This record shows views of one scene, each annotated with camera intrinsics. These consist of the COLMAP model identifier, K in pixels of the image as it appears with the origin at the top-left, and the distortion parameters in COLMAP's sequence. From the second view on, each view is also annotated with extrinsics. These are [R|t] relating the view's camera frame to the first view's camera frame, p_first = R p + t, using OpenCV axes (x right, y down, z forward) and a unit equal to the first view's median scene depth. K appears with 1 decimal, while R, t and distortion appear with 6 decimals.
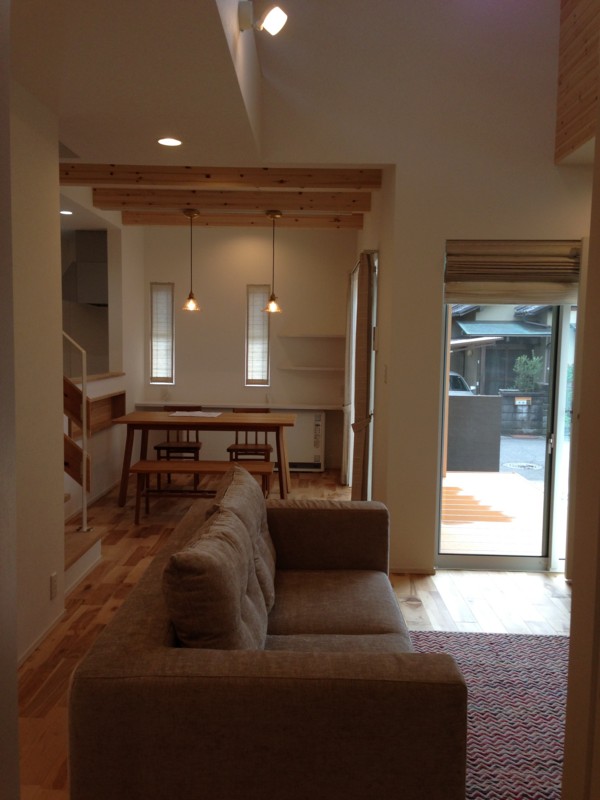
lens RADIAL K [[733.5, 0, 305.4], [0, 733.5, 388.1], [0, 0, 1]] dist [0.053496, 0.000000]
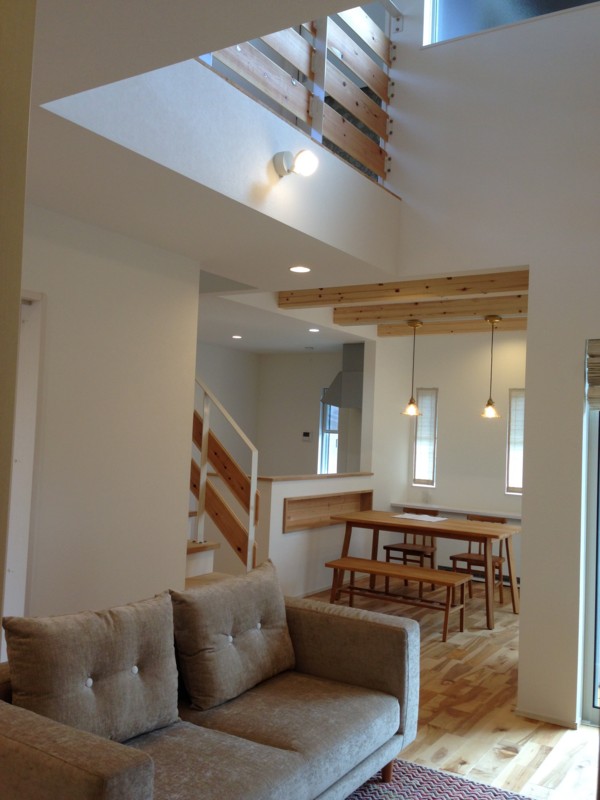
lens RADIAL K [[733.5, 0, 314.1], [0, 733.5, 386.0], [0, 0, 1]] dist [0.053496, 0.000000]
pose [[0.848286, -0.015111, -0.529322, 0.283412], [-0.059743, 0.990480, -0.124020, -0.009921], [0.526157, 0.136827, 0.839307, 0.054380]]
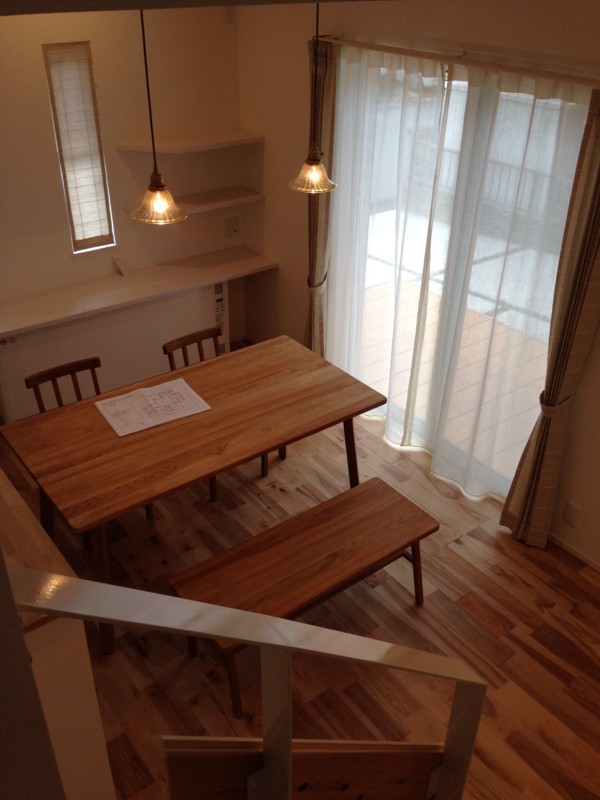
lens RADIAL K [[733.5, 0, 265.9], [0, 733.5, 387.4], [0, 0, 1]] dist [0.053496, 0.000000]
pose [[0.803509, -0.315012, 0.505115, -0.356491], [0.038958, 0.874522, 0.483419, -0.225664], [-0.594017, -0.368753, 0.714958, 0.642431]]
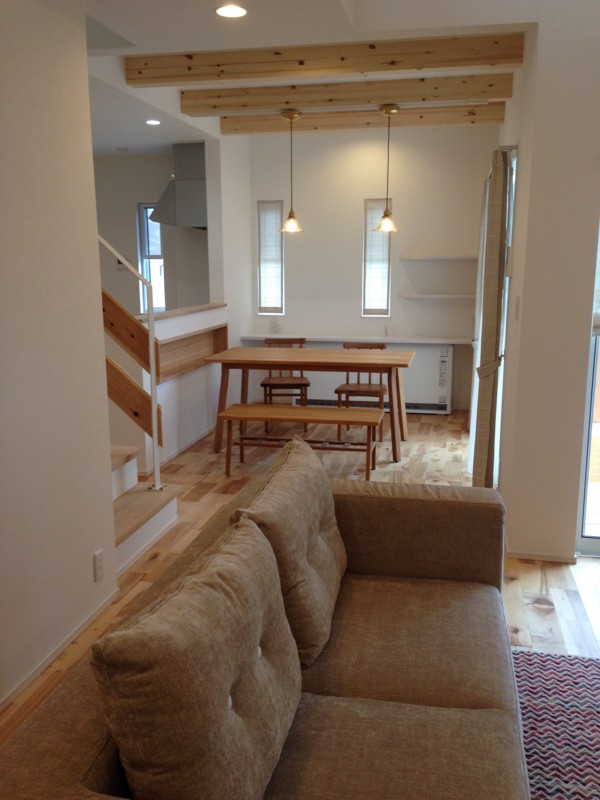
lens RADIAL K [[733.5, 0, 296.7], [0, 733.5, 393.4], [0, 0, 1]] dist [0.053496, 0.000000]
pose [[0.978376, 0.017824, -0.206064, 0.033061], [0.005758, 0.993547, 0.113277, -0.014877], [0.206754, -0.112014, 0.971960, 0.140780]]
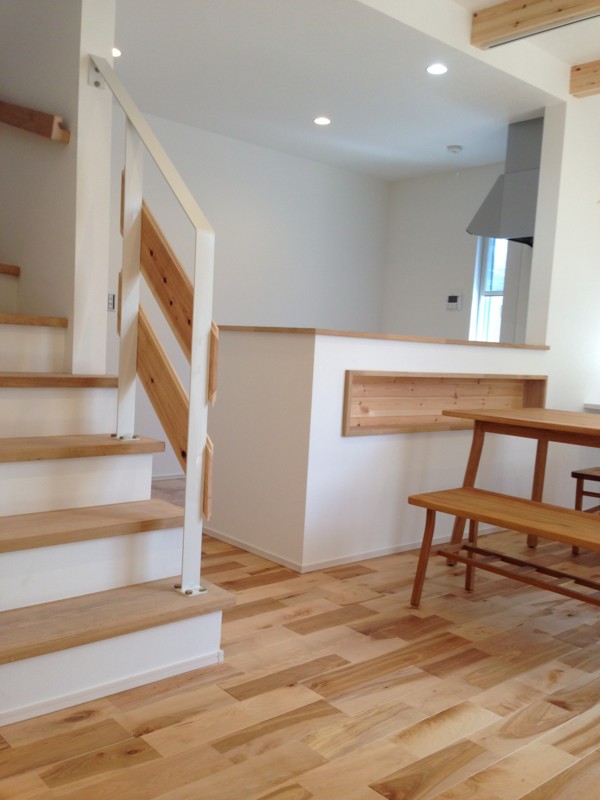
lens RADIAL K [[733.5, 0, 321.4], [0, 733.5, 403.1], [0, 0, 1]] dist [0.053496, 0.000000]
pose [[0.663410, 0.072459, -0.744740, 0.092695], [-0.089740, 0.995821, 0.016948, 0.036358], [0.742856, 0.055590, 0.667140, 0.539755]]
